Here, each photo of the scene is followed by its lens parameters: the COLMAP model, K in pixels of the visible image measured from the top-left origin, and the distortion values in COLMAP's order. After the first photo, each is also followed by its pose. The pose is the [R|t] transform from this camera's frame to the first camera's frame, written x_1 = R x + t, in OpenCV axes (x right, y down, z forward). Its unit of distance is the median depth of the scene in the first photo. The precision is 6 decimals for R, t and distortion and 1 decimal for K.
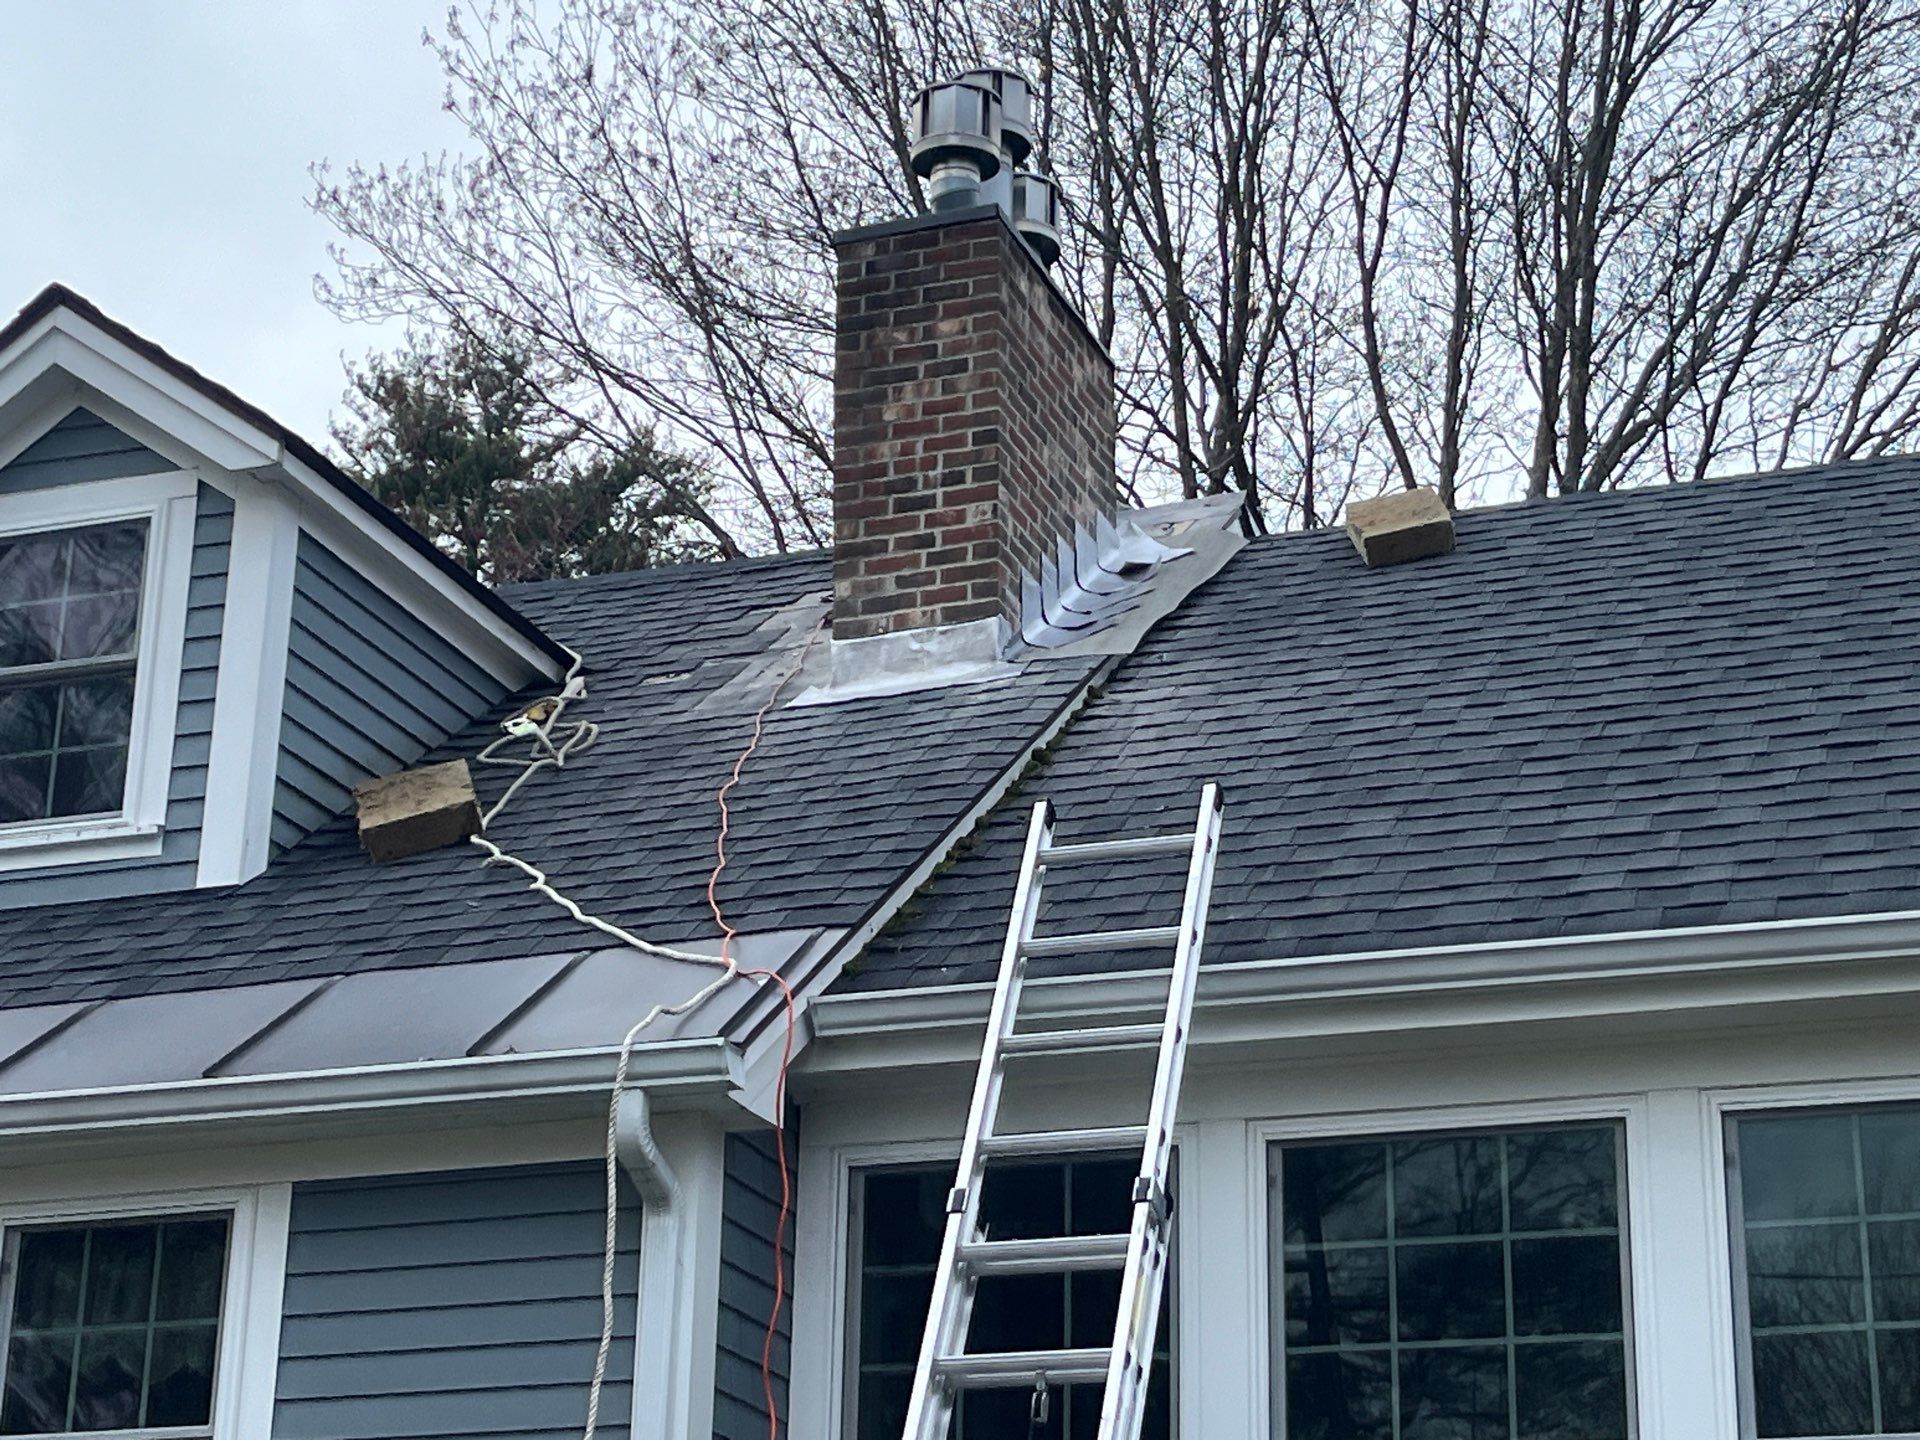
lens RADIAL K [[3660.0, 0, 960.0], [0, 3660.0, 720.0], [0, 0, 1]] dist [0.074851, -0.138764]
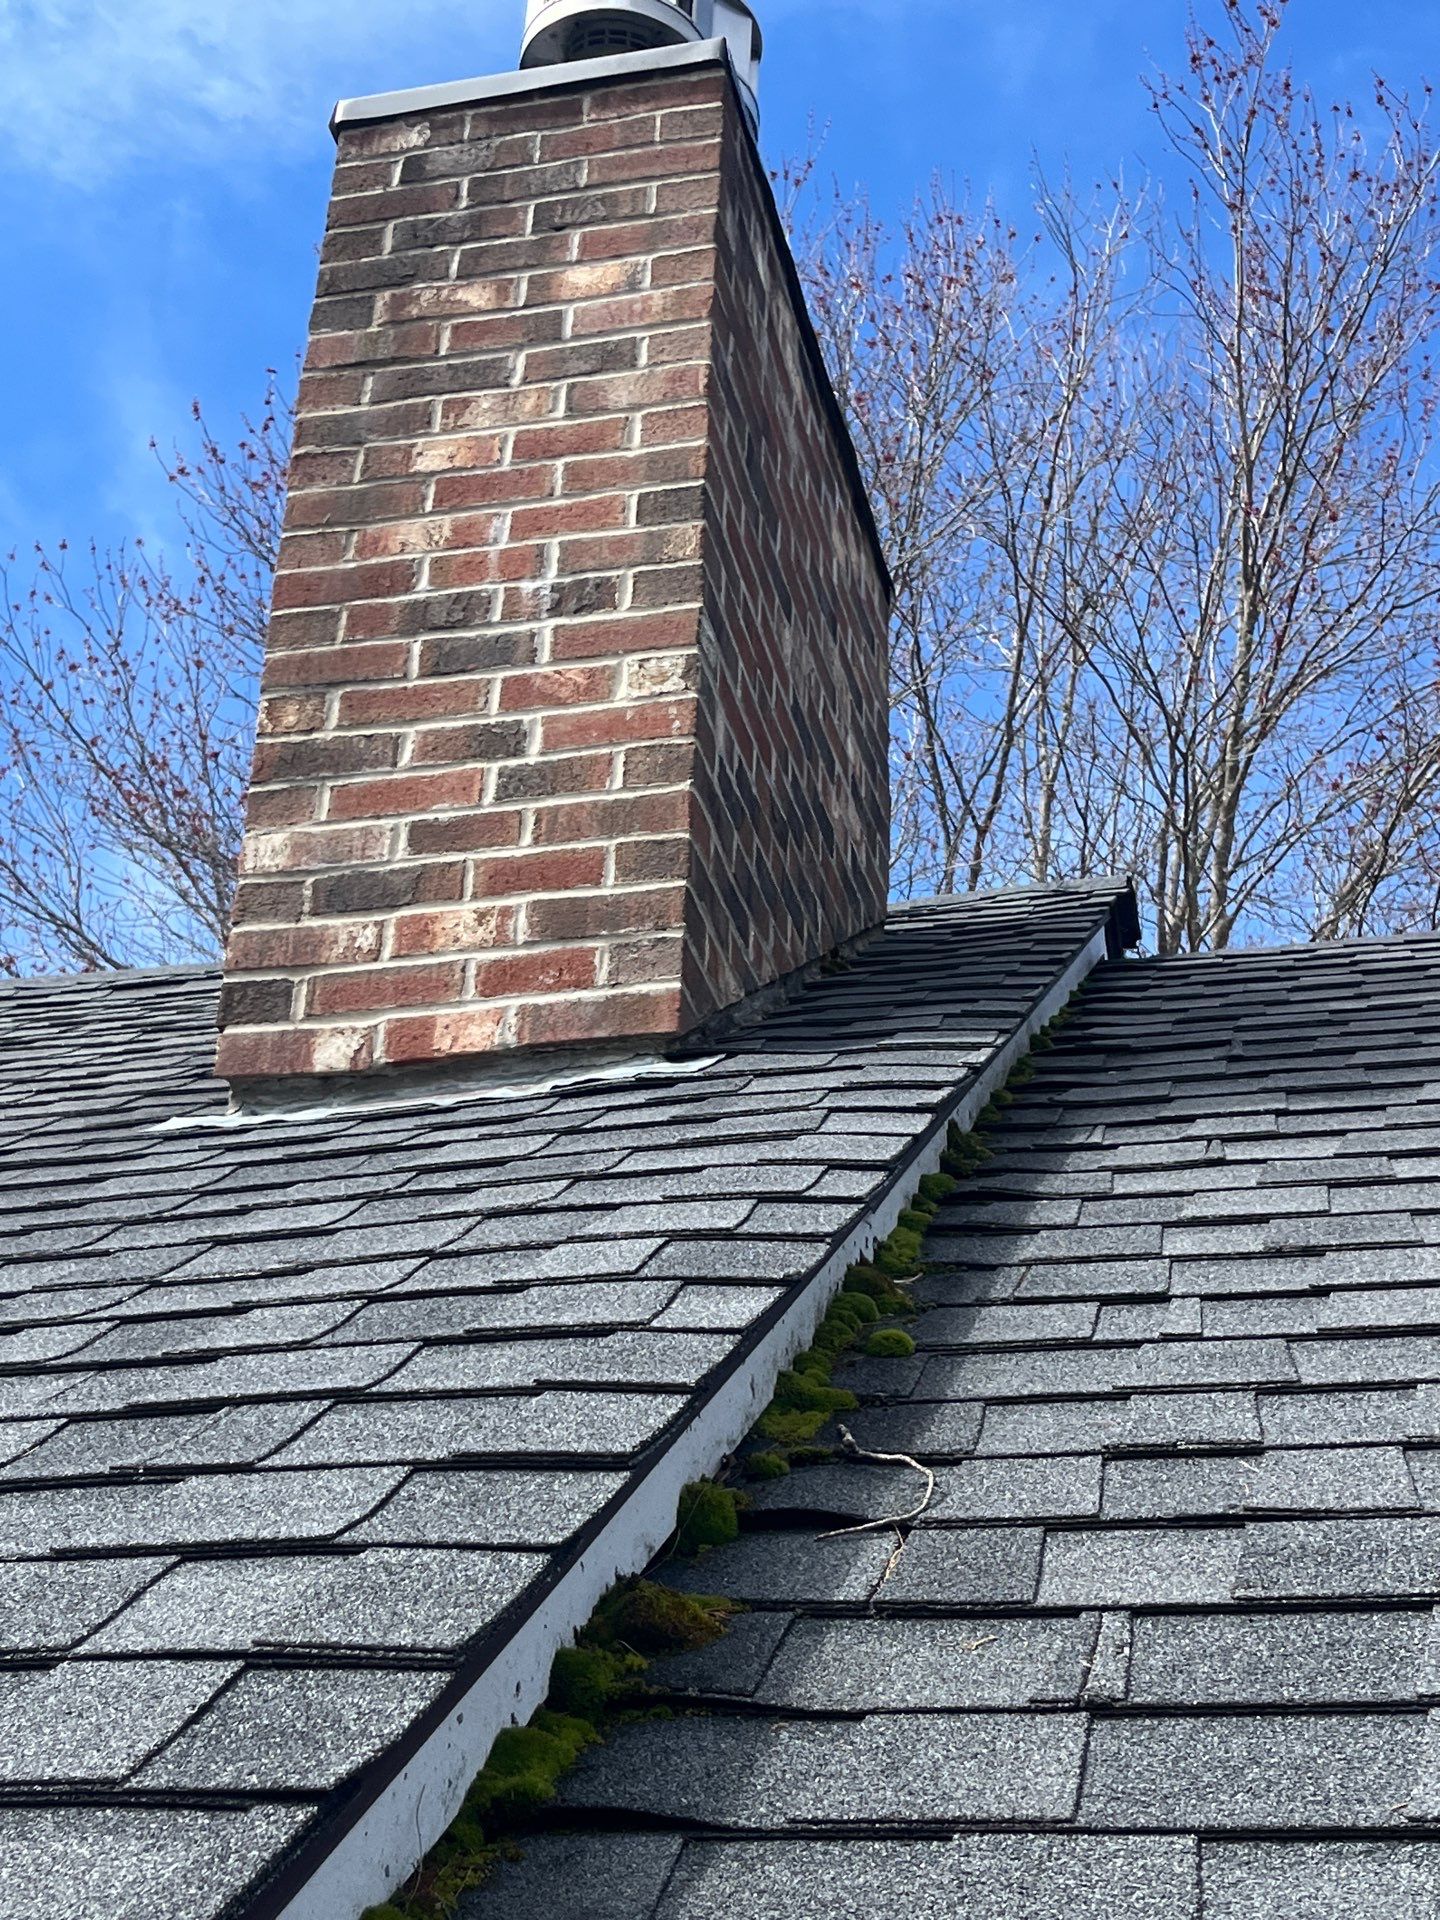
lens RADIAL K [[2717.1, 0, 720.0], [0, 2717.1, 960.0], [0, 0, 1]] dist [0.152737, -0.549798]
pose [[0.992919, 0.083174, 0.084822, -0.005440], [-0.067273, 0.982162, -0.175590, 0.013157], [-0.097914, 0.168640, 0.980802, 0.448271]]
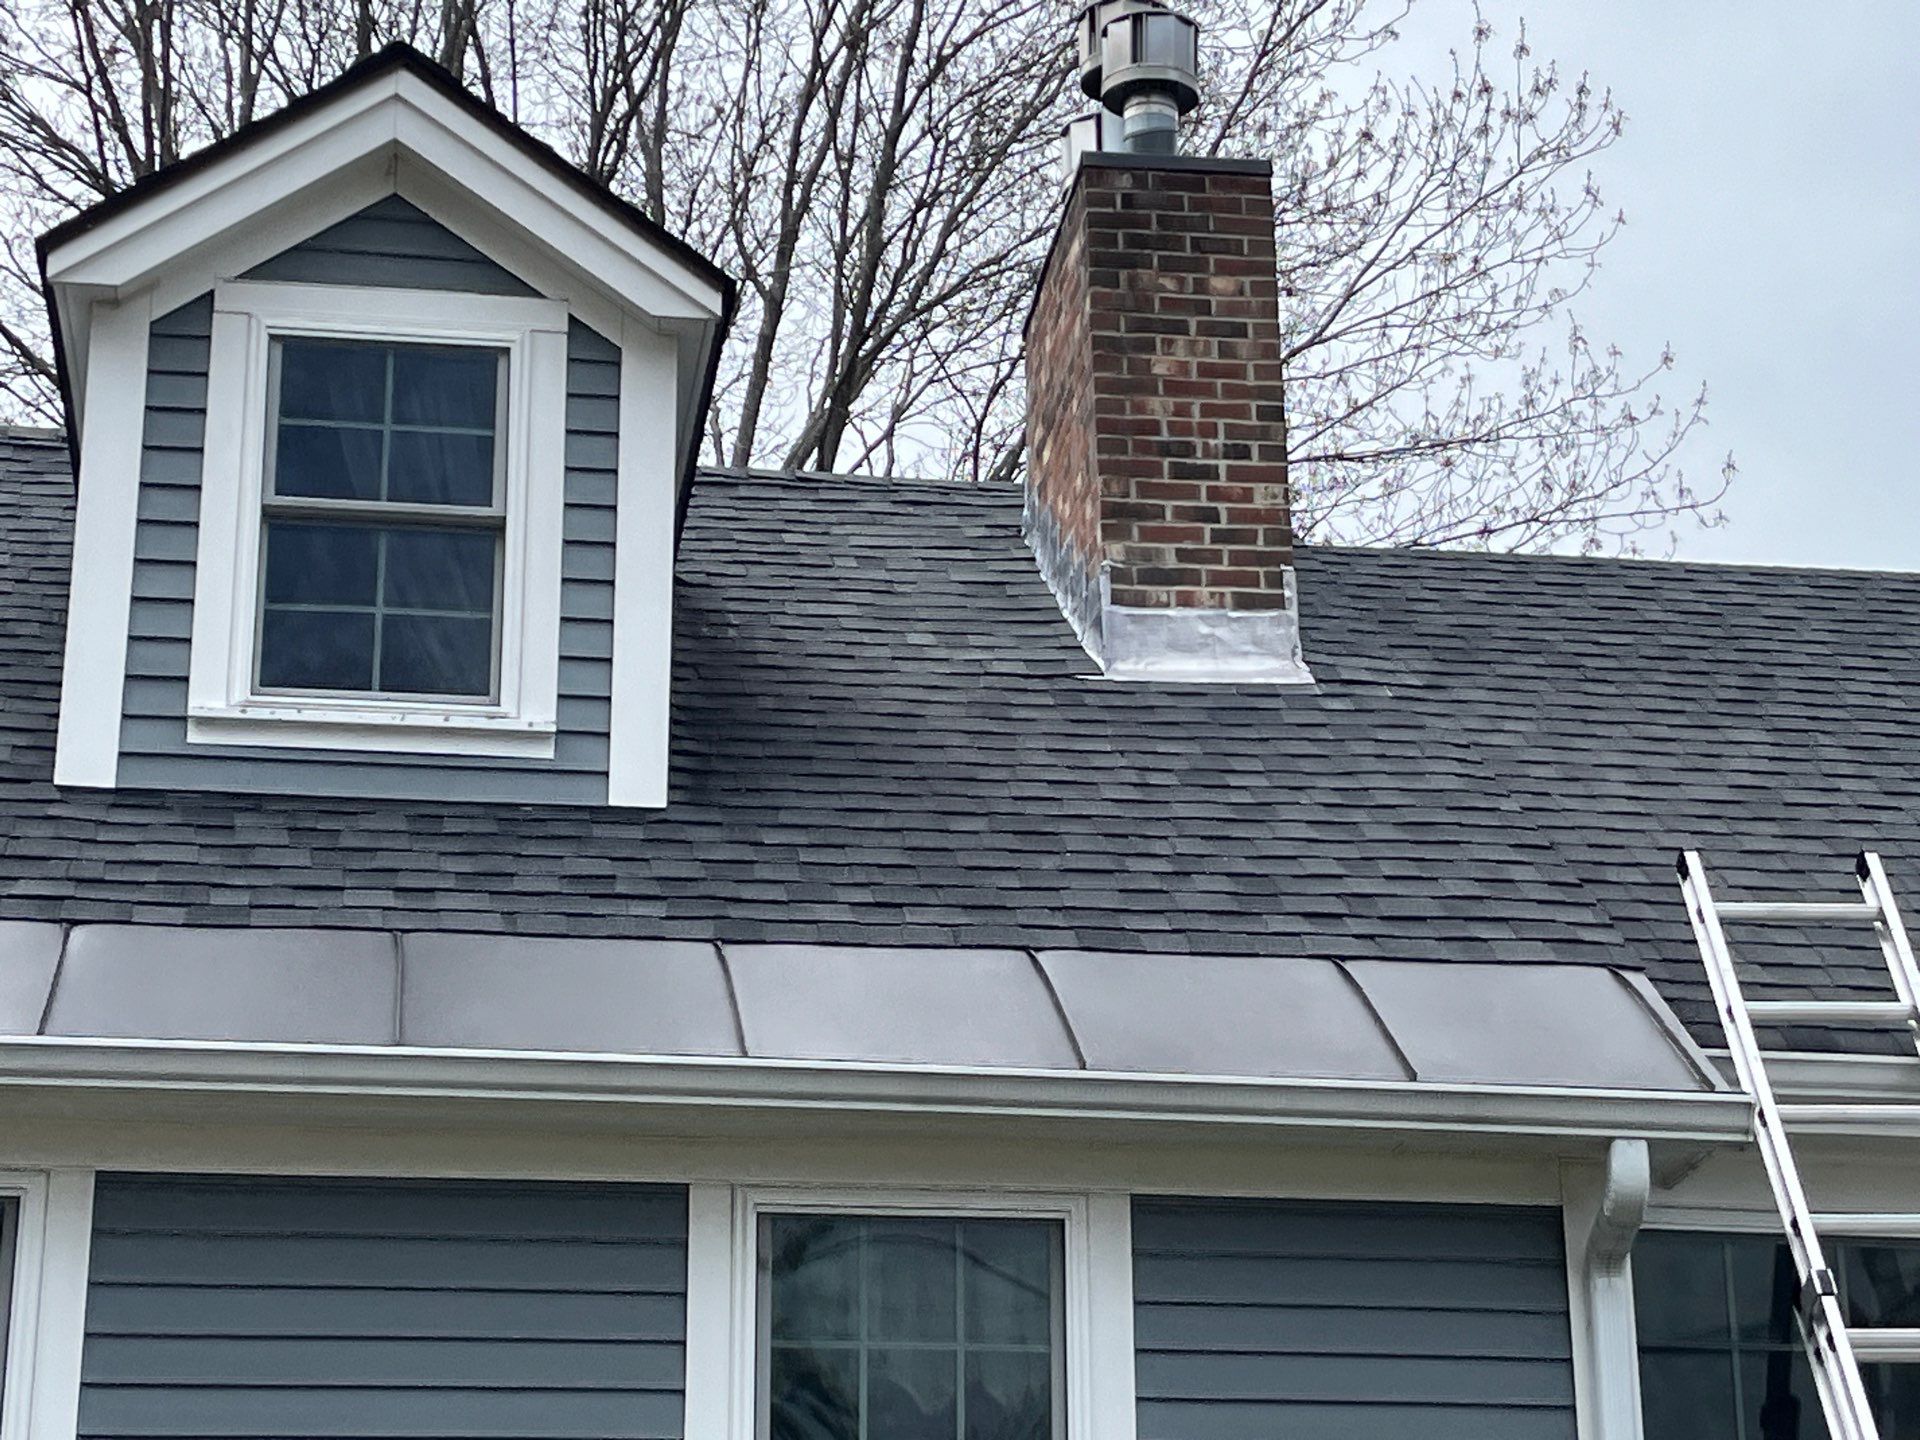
lens RADIAL K [[3927.8, 0, 960.0], [0, 3927.8, 720.0], [0, 0, 1]] dist [0.036557, 0.129588]
pose [[0.885695, 0.137146, 0.443549, -0.304836], [-0.144313, 0.989373, -0.017746, 0.017441], [-0.441270, -0.048292, 0.896074, 0.089420]]
